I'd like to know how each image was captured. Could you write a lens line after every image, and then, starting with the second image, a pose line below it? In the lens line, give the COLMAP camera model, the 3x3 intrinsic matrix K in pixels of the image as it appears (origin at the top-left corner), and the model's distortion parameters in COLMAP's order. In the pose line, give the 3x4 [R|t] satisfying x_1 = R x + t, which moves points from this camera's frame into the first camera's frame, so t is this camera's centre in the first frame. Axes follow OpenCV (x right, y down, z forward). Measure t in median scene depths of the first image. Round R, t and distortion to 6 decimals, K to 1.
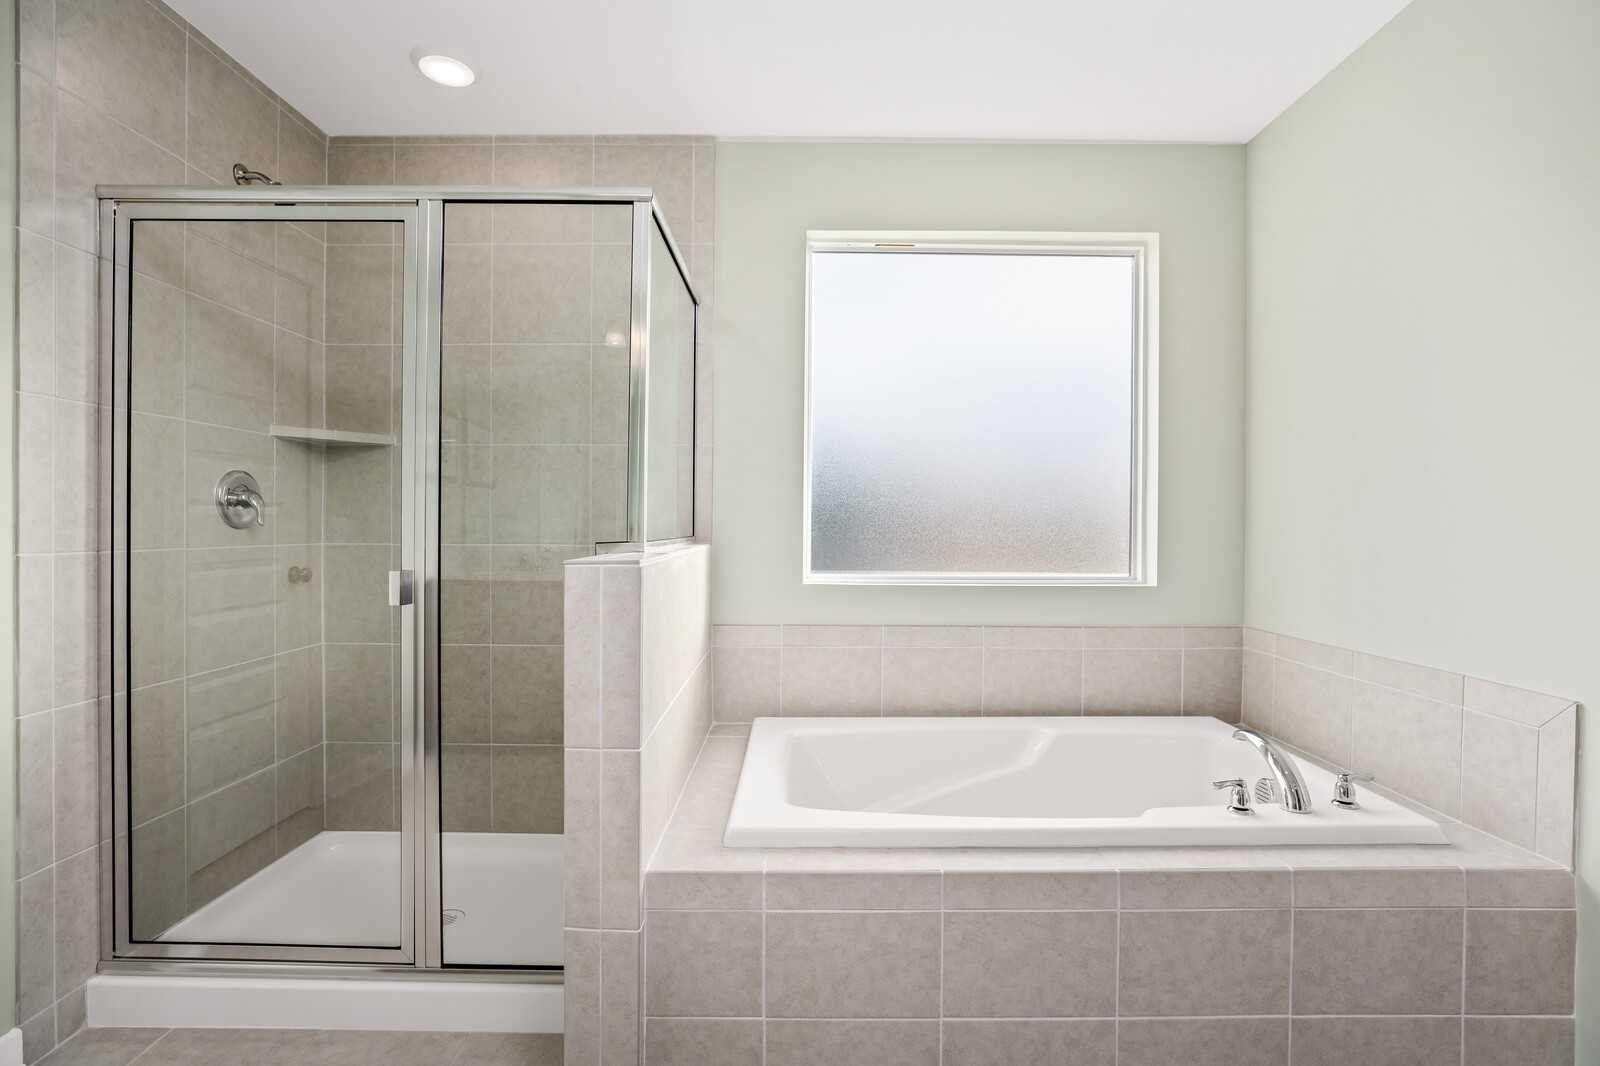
lens RADIAL K [[738.3, 0, 797.4], [0, 738.3, 536.0], [0, 0, 1]] dist [-0.014062, 0.001391]
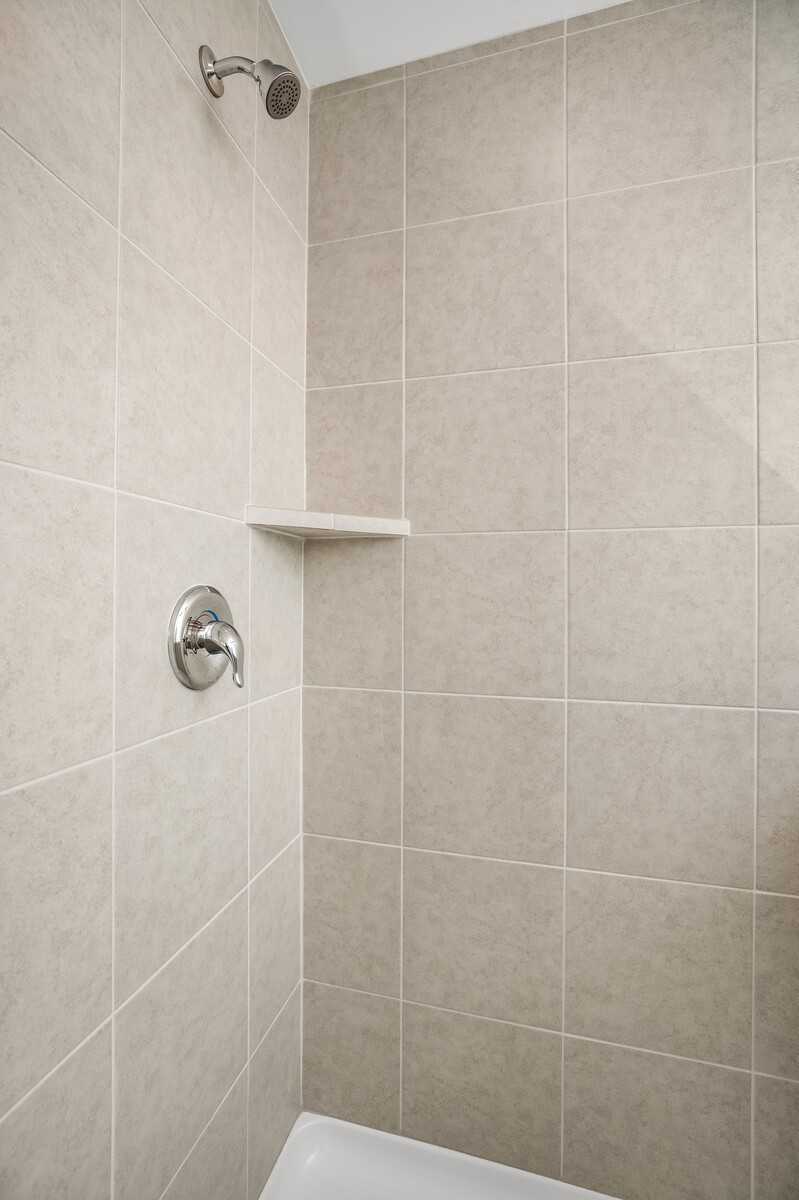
lens RADIAL K [[553.7, 0, 397.7], [0, 553.7, 596.7], [0, 0, 1]] dist [-0.014062, 0.001391]
pose [[0.966368, -0.003247, -0.257142, -0.433447], [-0.000858, 0.999874, -0.015849, -0.063566], [0.257161, 0.015537, 0.966244, 0.535136]]
